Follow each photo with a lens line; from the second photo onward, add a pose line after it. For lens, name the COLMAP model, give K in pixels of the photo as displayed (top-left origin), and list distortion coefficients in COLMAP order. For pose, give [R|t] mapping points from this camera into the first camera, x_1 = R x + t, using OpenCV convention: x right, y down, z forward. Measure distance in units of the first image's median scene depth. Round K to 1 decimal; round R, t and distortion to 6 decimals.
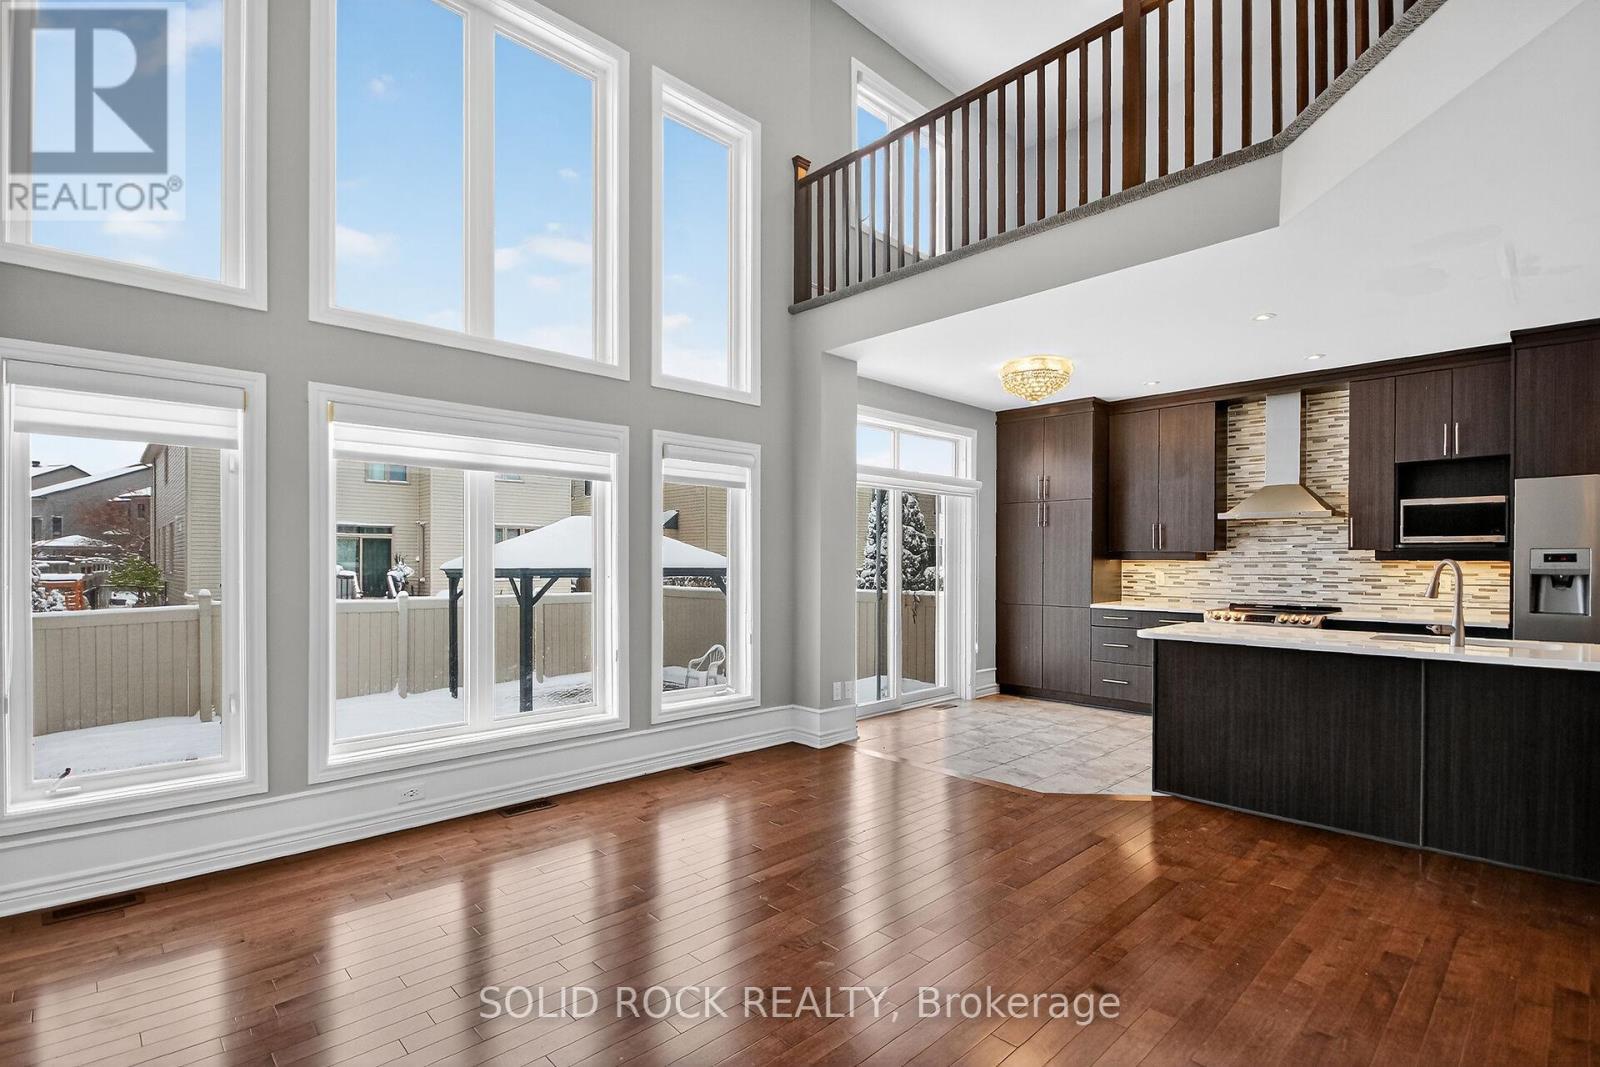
lens RADIAL K [[747.6, 0, 805.1], [0, 747.6, 562.5], [0, 0, 1]] dist [0.003599, -0.006699]
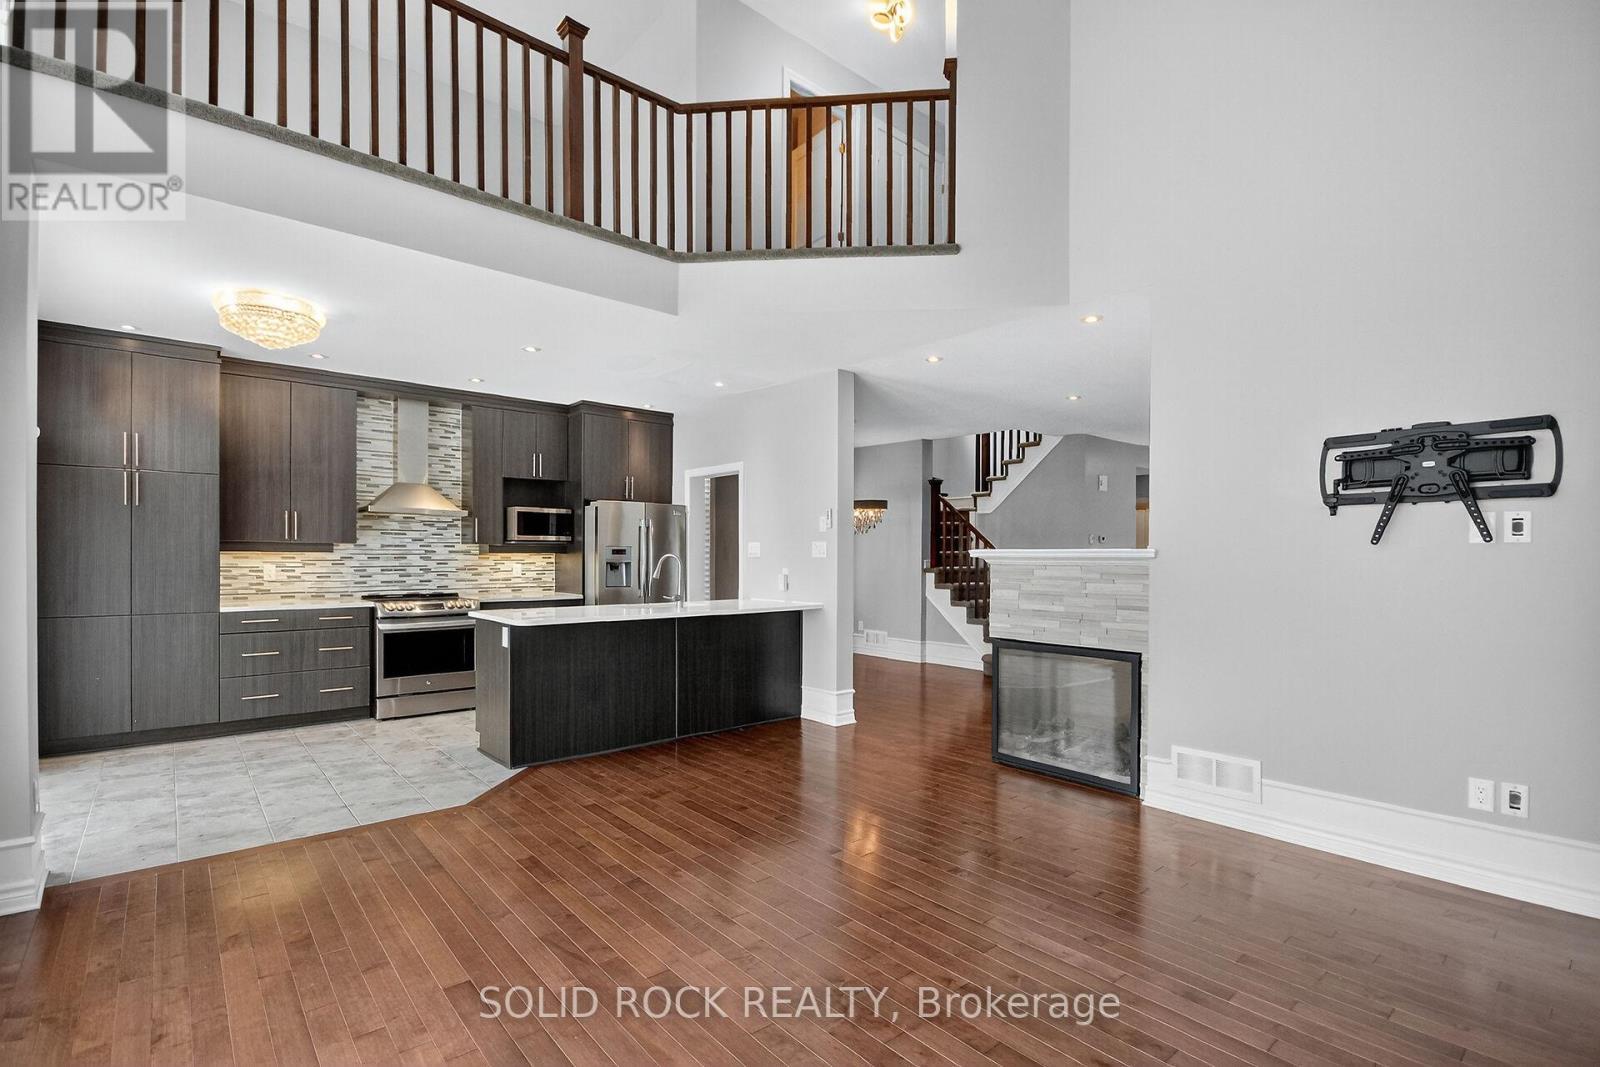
lens RADIAL K [[747.6, 0, 790.7], [0, 747.6, 556.2], [0, 0, 1]] dist [0.003599, -0.006699]
pose [[0.055840, -0.003438, 0.998434, -0.429689], [-0.002913, 0.999989, 0.003606, -0.003401], [-0.998435, -0.003109, 0.055829, 0.402089]]
